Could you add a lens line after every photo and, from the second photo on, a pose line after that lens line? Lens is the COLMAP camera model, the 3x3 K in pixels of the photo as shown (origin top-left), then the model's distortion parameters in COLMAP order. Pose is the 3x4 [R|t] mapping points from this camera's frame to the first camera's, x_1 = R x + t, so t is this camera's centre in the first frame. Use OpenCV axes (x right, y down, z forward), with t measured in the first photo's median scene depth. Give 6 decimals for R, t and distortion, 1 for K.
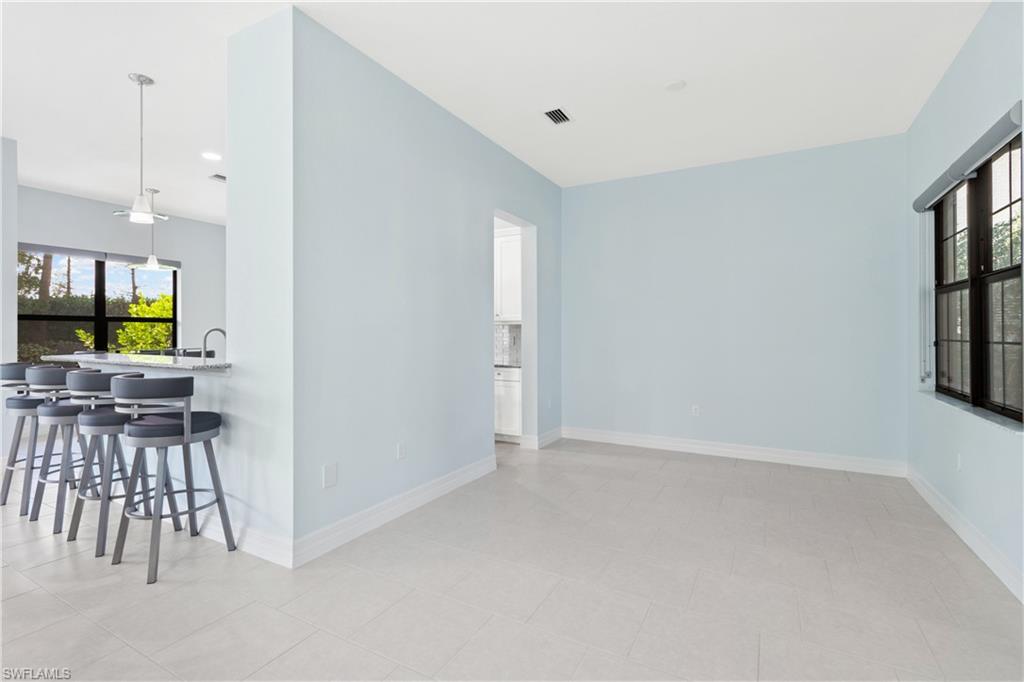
lens RADIAL K [[477.6, 0, 511.7], [0, 477.6, 334.0], [0, 0, 1]] dist [0.001206, 0.000134]
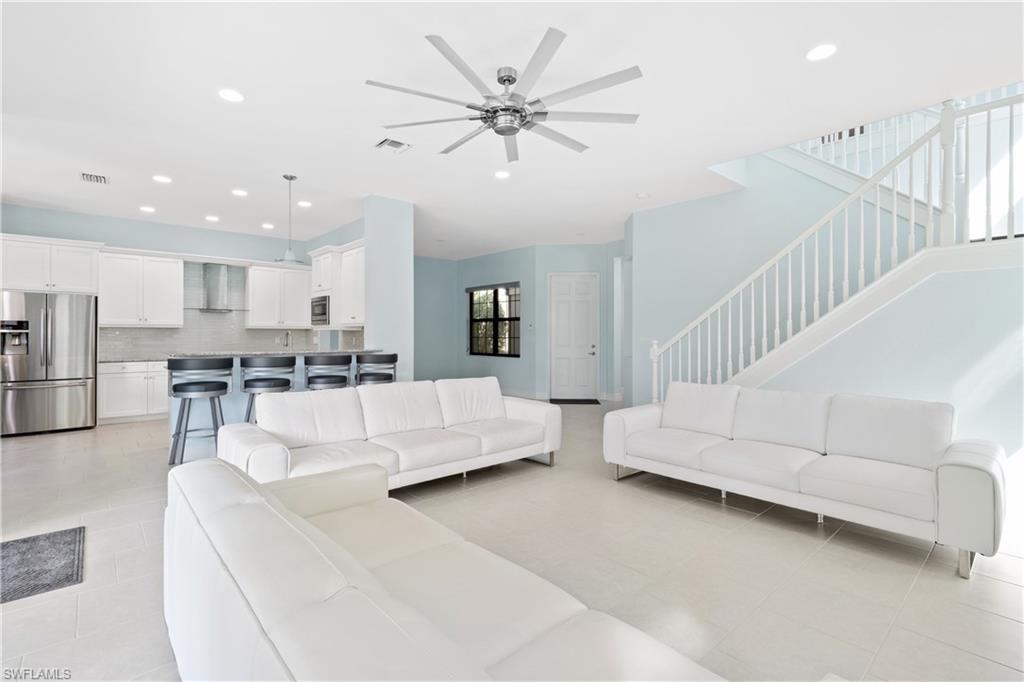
lens RADIAL K [[477.6, 0, 512.3], [0, 477.6, 333.8], [0, 0, 1]] dist [0.001206, 0.000134]
pose [[0.322899, 0.002107, 0.946431, -0.628238], [-0.001647, 0.999997, -0.001664, -0.001013], [-0.946432, -0.001022, 0.322902, -0.069249]]
